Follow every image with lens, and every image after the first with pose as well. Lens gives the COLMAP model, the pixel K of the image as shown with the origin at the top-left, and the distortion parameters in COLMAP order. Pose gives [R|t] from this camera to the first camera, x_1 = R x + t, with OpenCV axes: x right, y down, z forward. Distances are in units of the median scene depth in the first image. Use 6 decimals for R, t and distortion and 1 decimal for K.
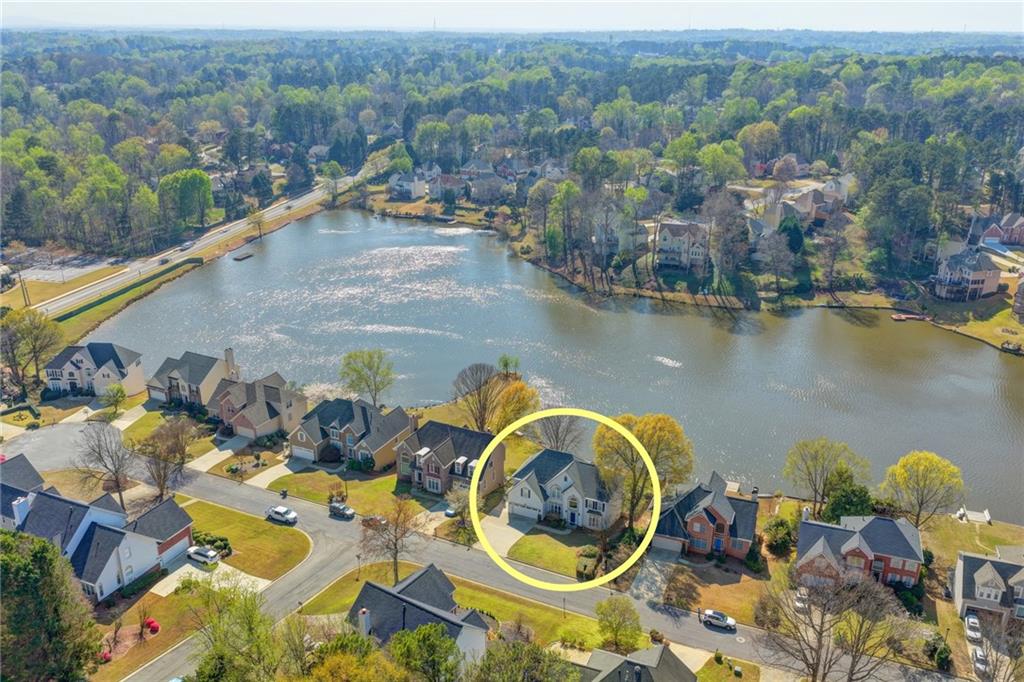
lens RADIAL K [[851.7, 0, 511.8], [0, 851.7, 341.5], [0, 0, 1]] dist [-0.008531, 0.036516]
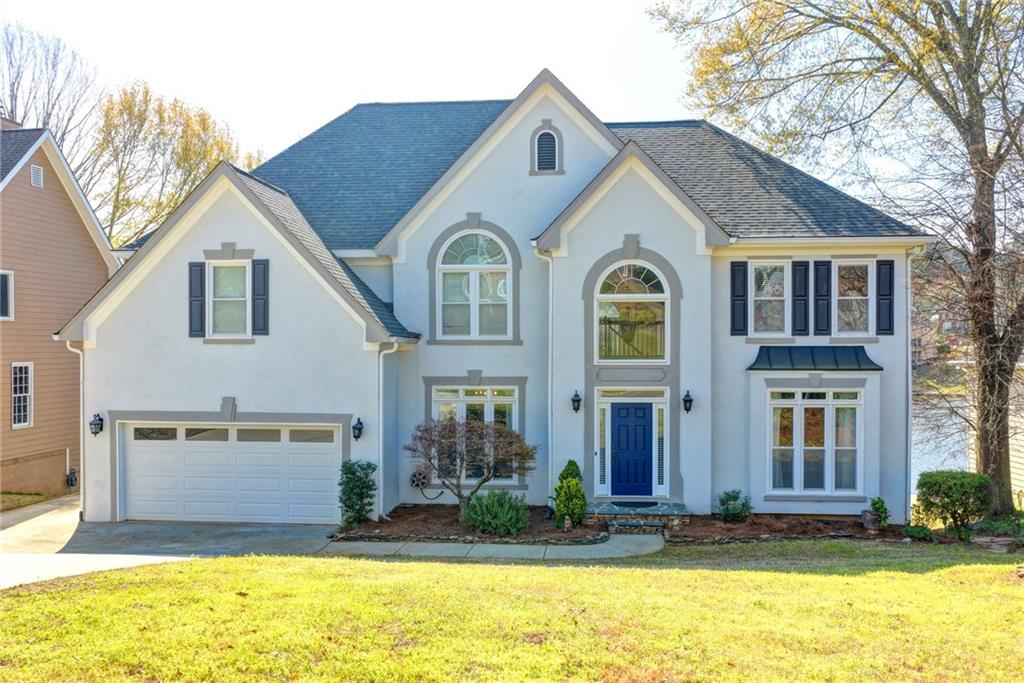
lens RADIAL K [[851.7, 0, 508.4], [0, 851.7, 347.2], [0, 0, 1]] dist [-0.008531, 0.036516]
pose [[0.939672, -0.002577, 0.342067, 0.006473], [0.123864, 0.934679, -0.333217, 0.126027], [-0.318865, 0.355484, 0.878610, 0.483761]]
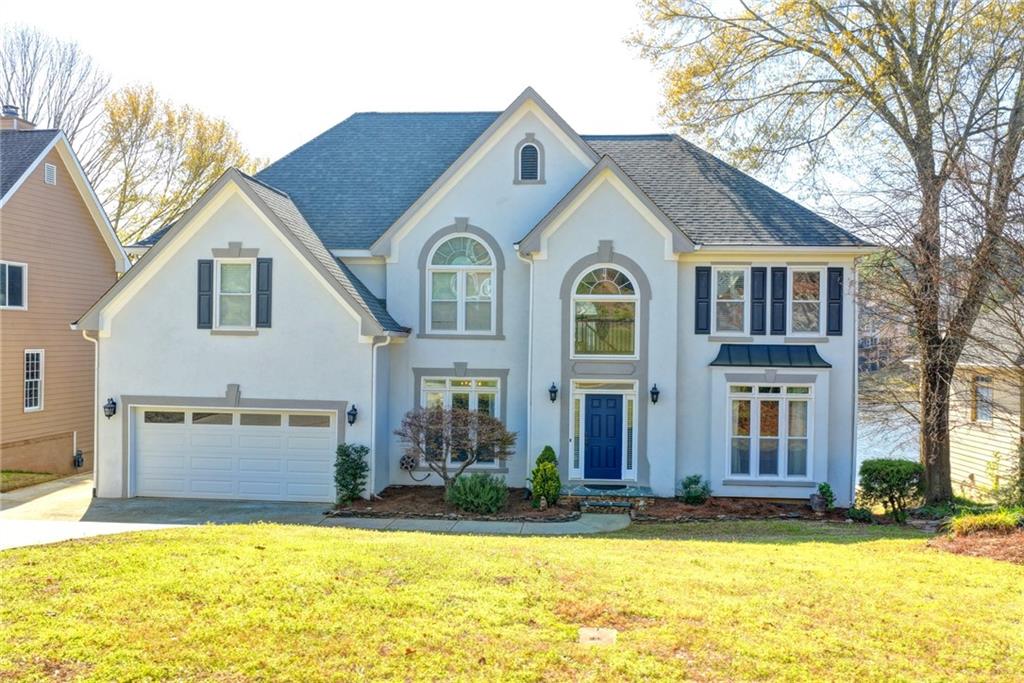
lens RADIAL K [[851.7, 0, 514.6], [0, 851.7, 338.3], [0, 0, 1]] dist [-0.008531, 0.036516]
pose [[0.932215, 0.011300, 0.361729, 0.004771], [0.117755, 0.935653, -0.332698, 0.127973], [-0.342212, 0.352741, 0.870899, 0.478185]]
